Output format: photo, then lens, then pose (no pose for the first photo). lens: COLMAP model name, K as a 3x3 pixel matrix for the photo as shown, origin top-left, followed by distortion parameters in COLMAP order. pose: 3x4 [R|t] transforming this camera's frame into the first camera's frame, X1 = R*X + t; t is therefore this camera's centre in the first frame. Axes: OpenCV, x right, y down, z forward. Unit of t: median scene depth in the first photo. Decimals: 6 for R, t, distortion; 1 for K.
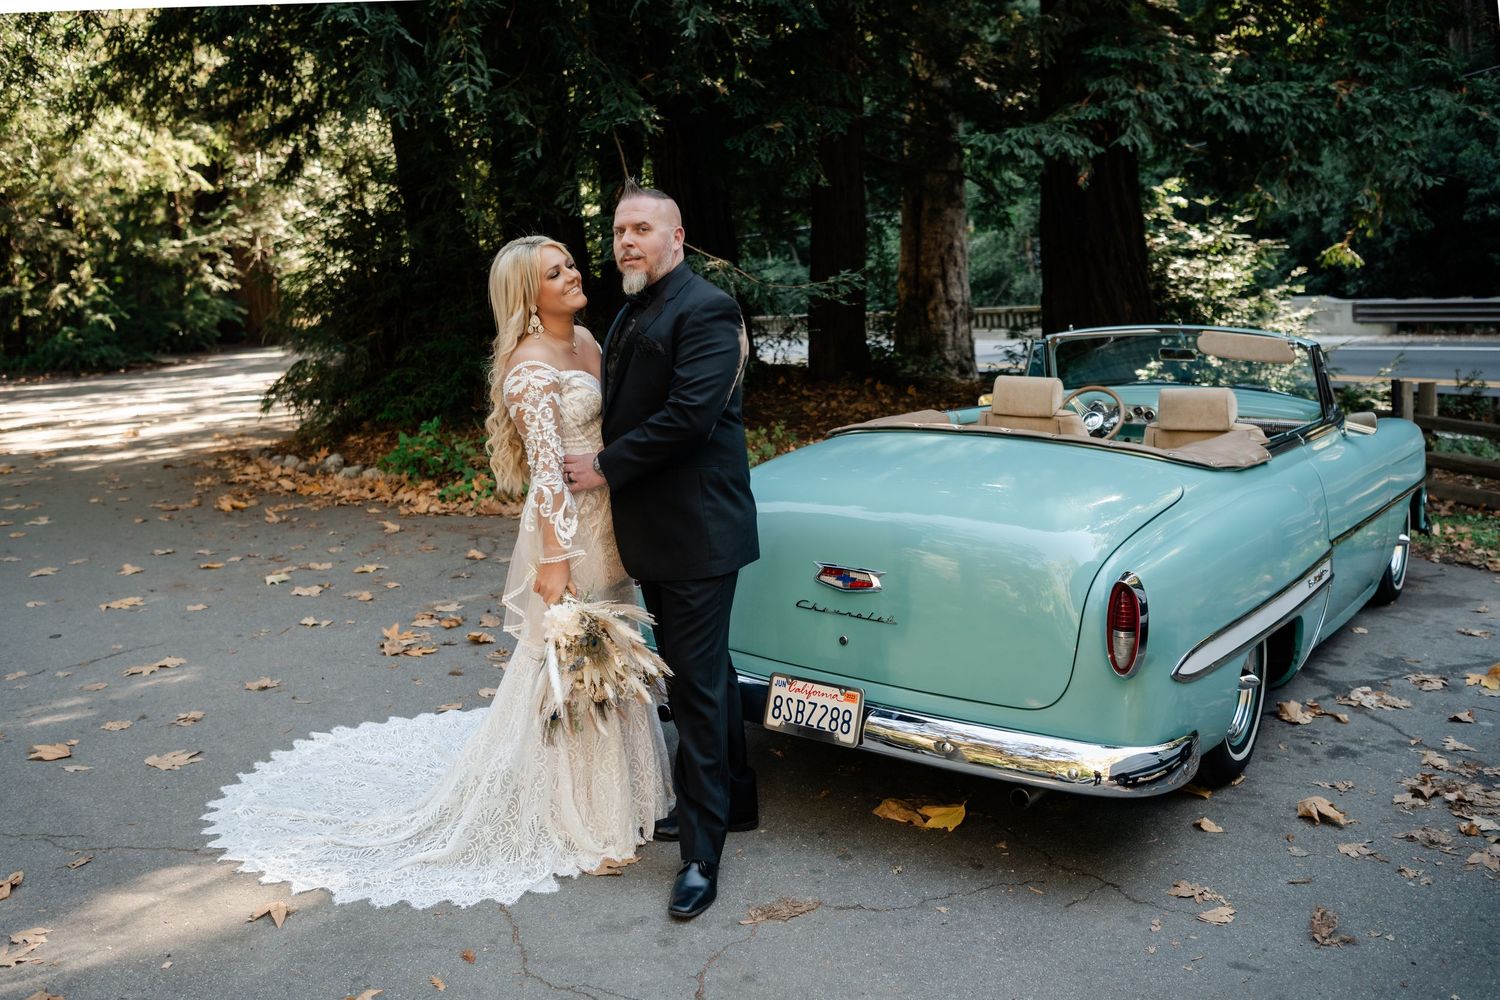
lens RADIAL K [[1215.9, 0, 751.9], [0, 1215.9, 387.7], [0, 0, 1]] dist [-0.033388, -0.001042]
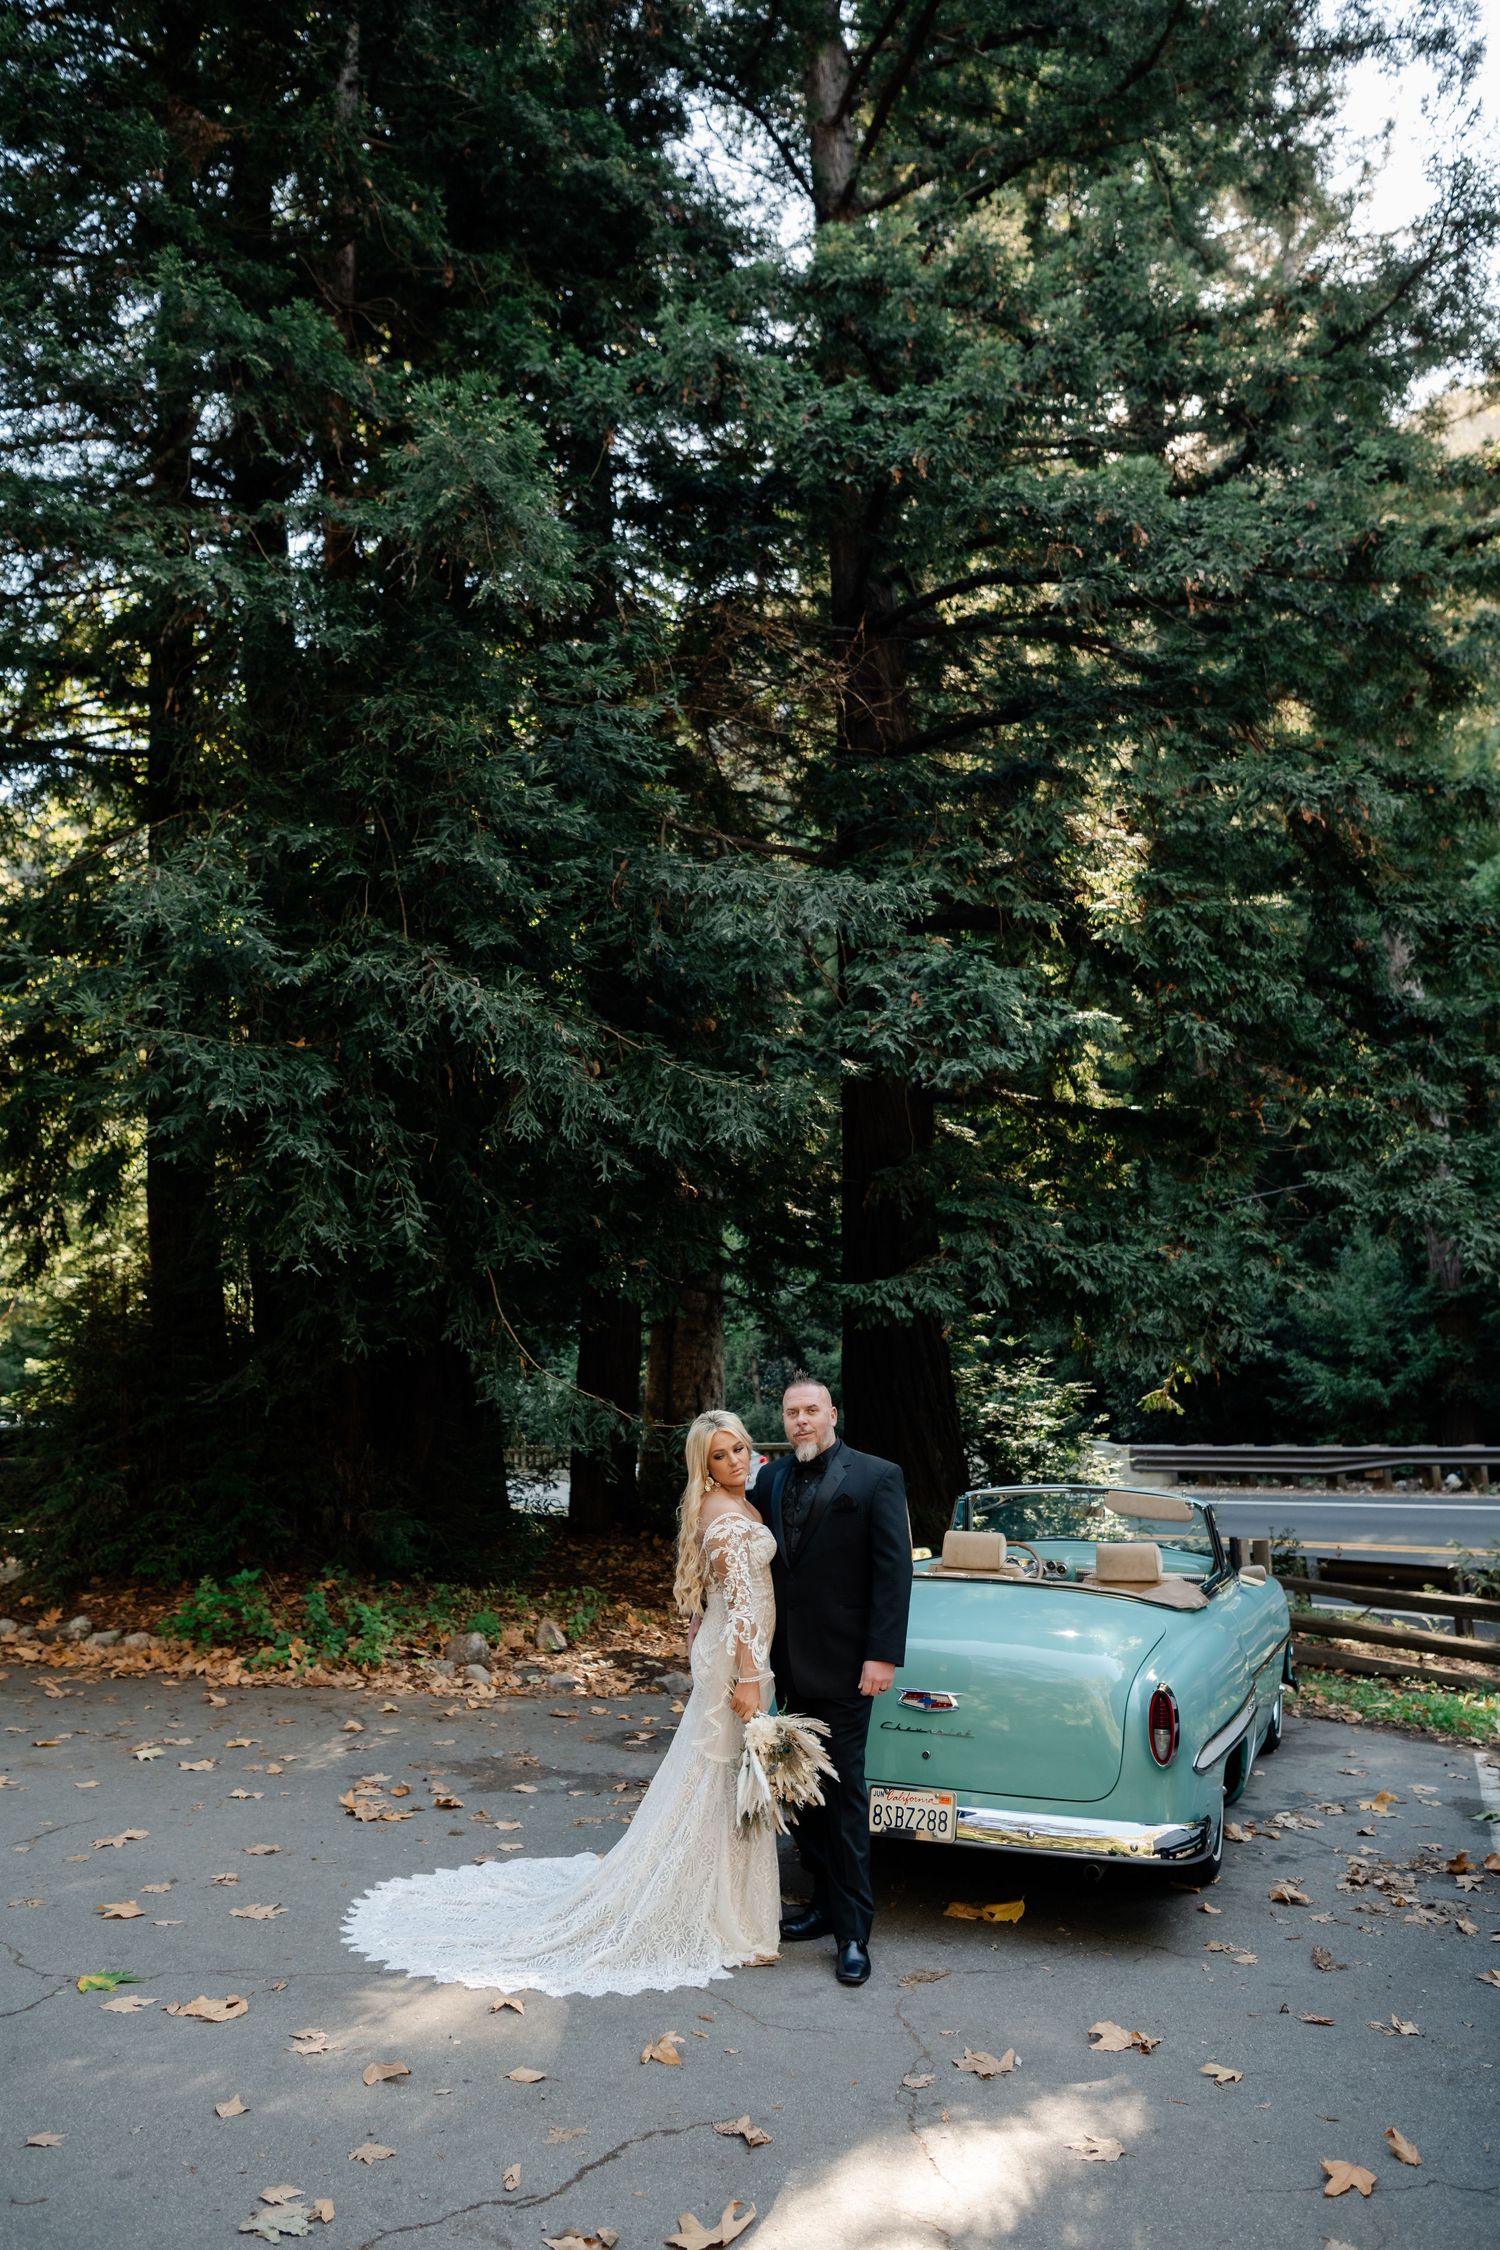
lens RADIAL K [[1506.0, 0, 788.5], [0, 1506.0, 1132.7], [0, 0, 1]] dist [-0.024224, 0.002720]
pose [[0.968221, 0.074079, 0.238874, -0.370951], [-0.008432, 0.964252, -0.264854, 0.006579], [-0.249955, 0.254423, 0.934233, -0.416745]]
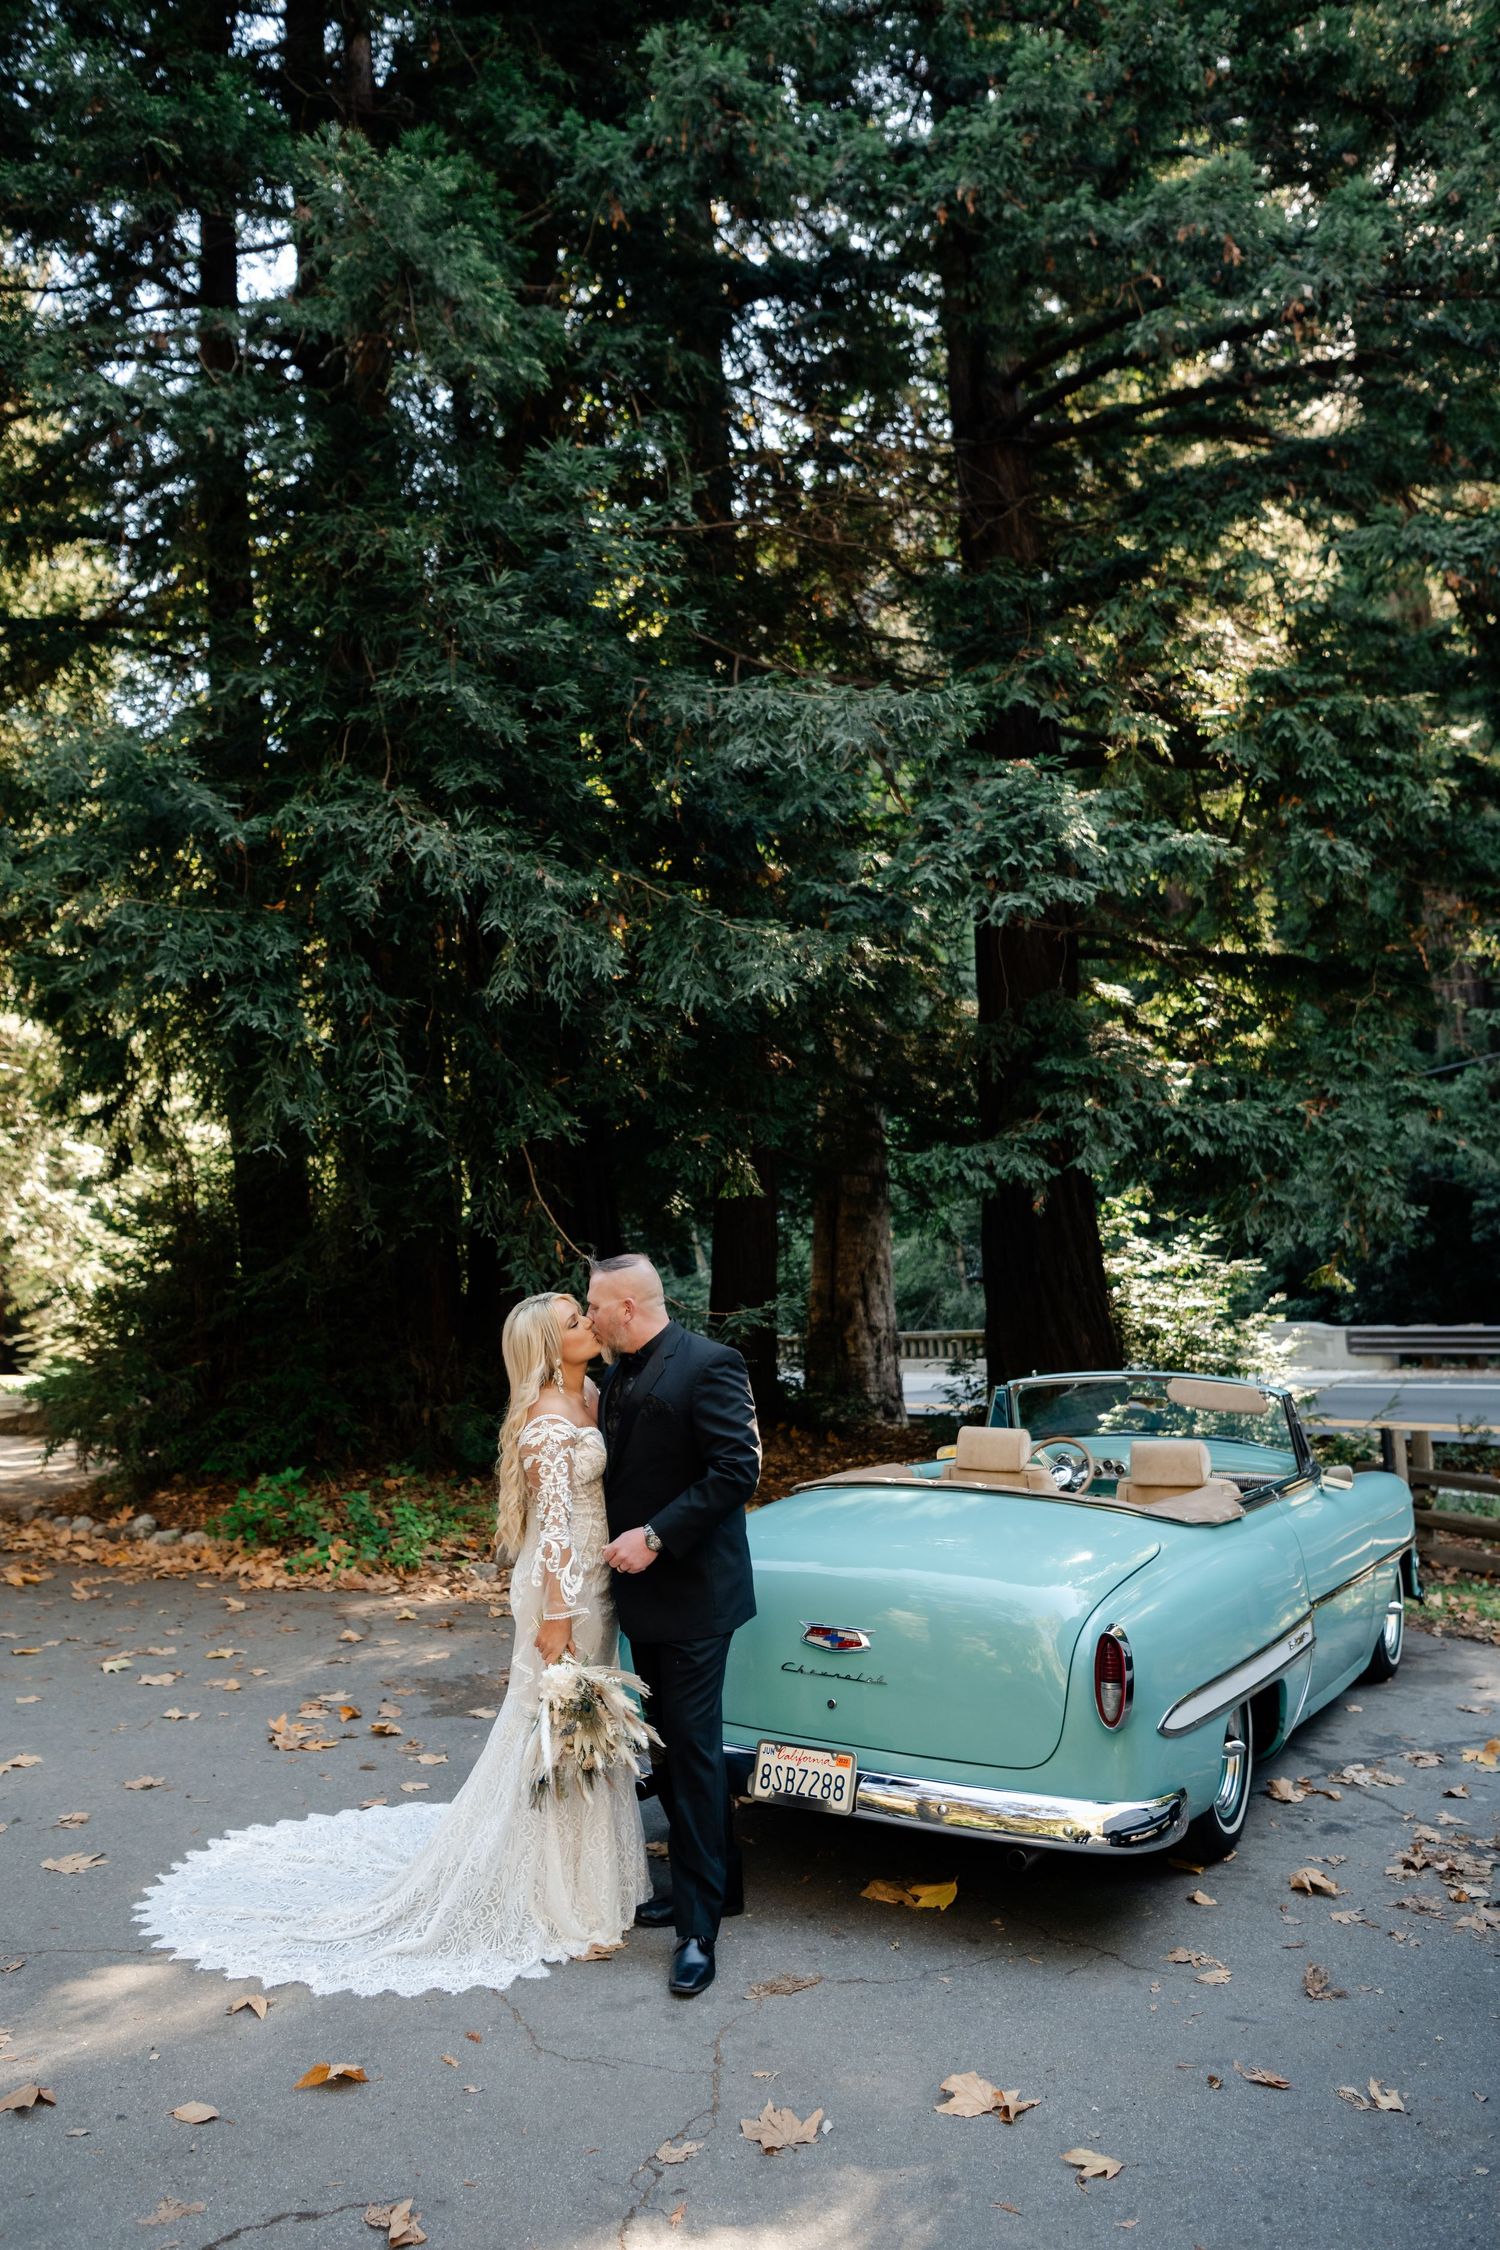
lens RADIAL K [[1526.9, 0, 775.5], [0, 1526.9, 1112.7], [0, 0, 1]] dist [-0.022001, 0.002922]
pose [[0.994528, 0.025613, 0.101285, -0.086751], [-0.004371, 0.978835, -0.204606, -0.006547], [-0.104382, 0.203044, 0.973590, -0.237324]]
